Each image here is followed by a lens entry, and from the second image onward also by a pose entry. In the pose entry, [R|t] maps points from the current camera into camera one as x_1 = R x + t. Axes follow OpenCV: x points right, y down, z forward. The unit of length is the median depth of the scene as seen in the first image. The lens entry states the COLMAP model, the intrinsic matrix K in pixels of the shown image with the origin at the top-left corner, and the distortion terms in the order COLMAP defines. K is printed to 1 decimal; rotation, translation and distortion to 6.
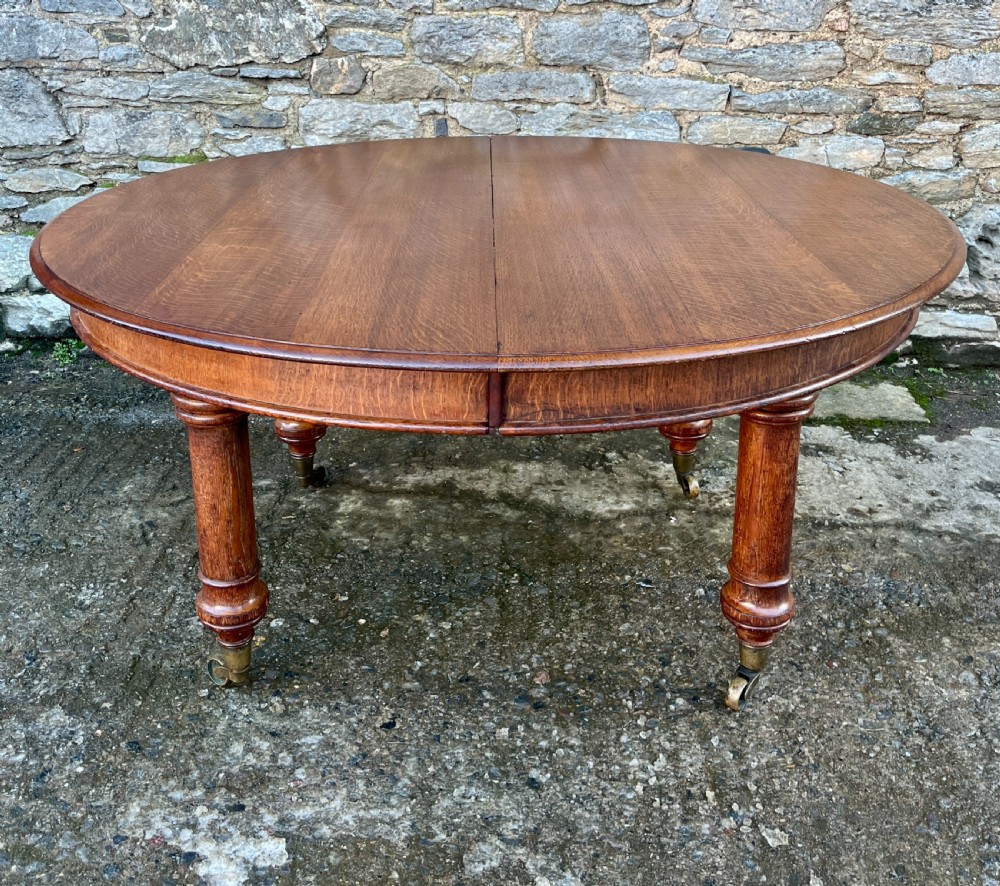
lens RADIAL K [[1122.8, 0, 465.0], [0, 1122.8, 234.8], [0, 0, 1]] dist [0.034608, 0.000000]
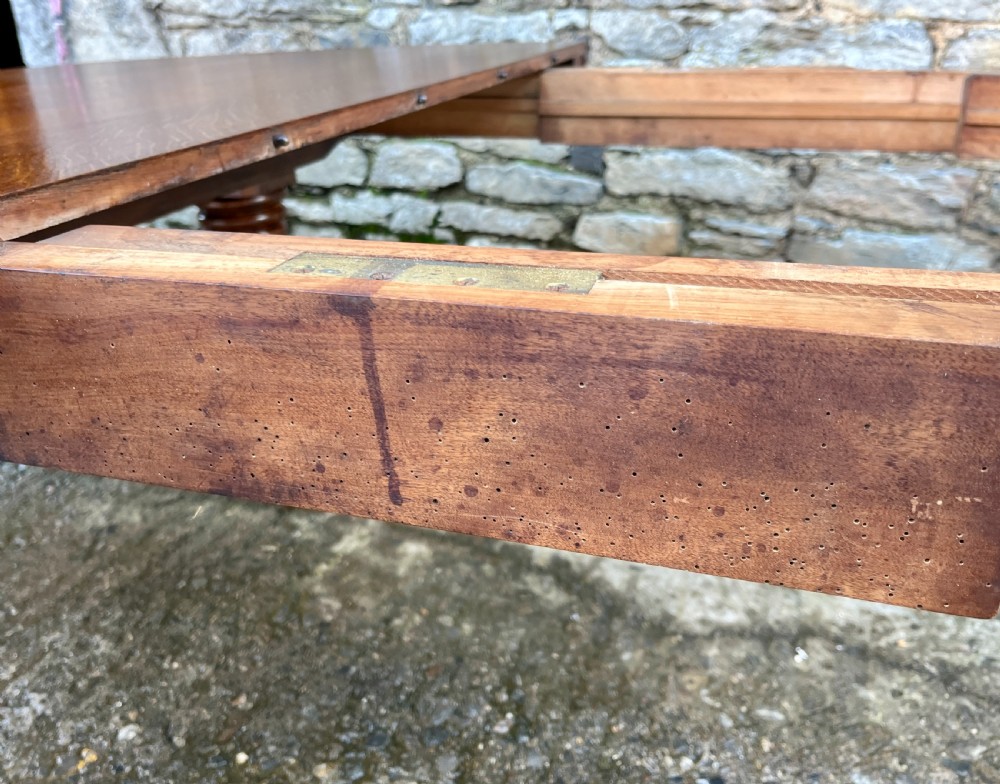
lens RADIAL K [[858.7, 0, 482.2], [0, 858.7, 394.8], [0, 0, 1]] dist [0.035218, -0.046694]
pose [[0.952033, 0.114091, -0.283929, 0.107238], [-0.058657, 0.978727, 0.196601, 0.021053], [0.300319, -0.170517, 0.938473, 0.411549]]
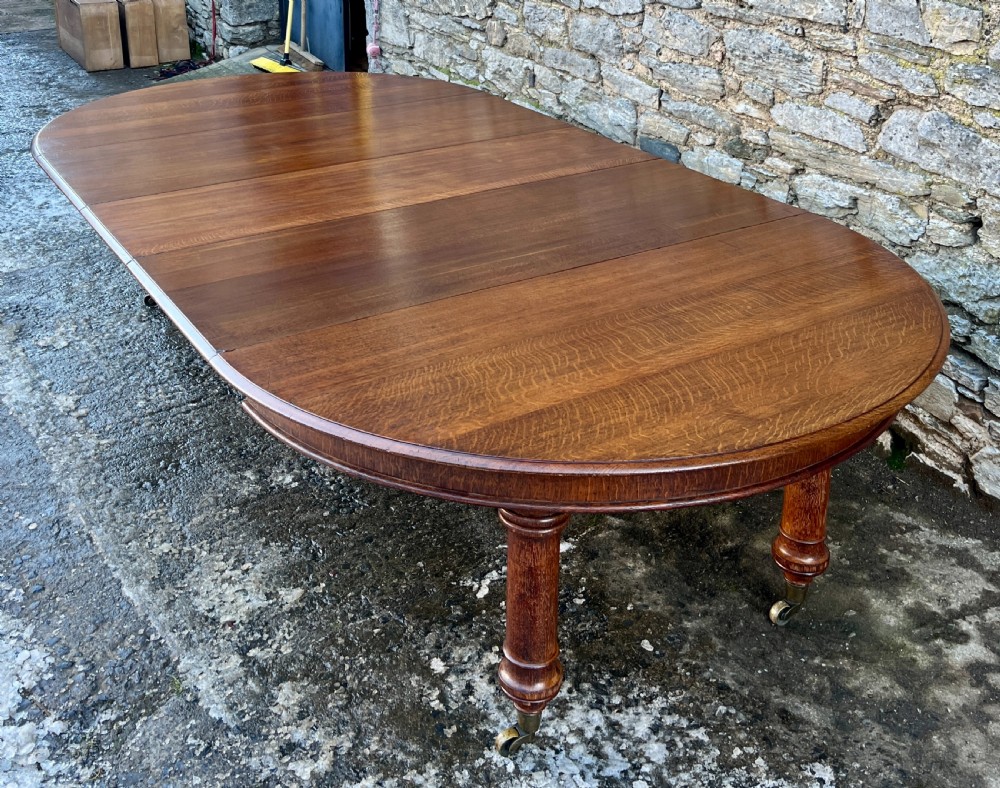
lens RADIAL K [[1109.7, 0, 497.3], [0, 1109.7, 180.9], [0, 0, 1]] dist [0.041832, 0.000000]
pose [[0.566969, 0.256075, -0.782925, 1.105684], [-0.203762, 0.964514, 0.167911, -0.203858], [0.798140, 0.064330, 0.599028, 0.140786]]
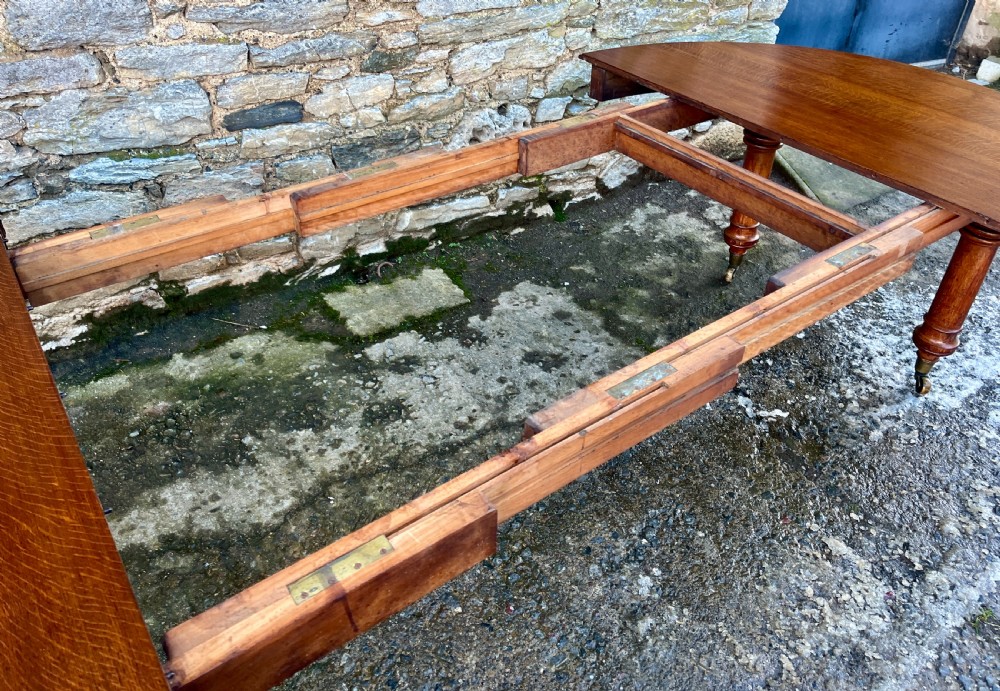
lens RADIAL K [[756.0, 0, 509.9], [0, 756.0, 323.4], [0, 0, 1]] dist [0.057437, -0.066658]
pose [[0.805214, -0.336996, 0.487919, 0.010814], [0.116747, 0.896808, 0.426739, -0.171644], [-0.581378, -0.286653, 0.761465, 0.282066]]
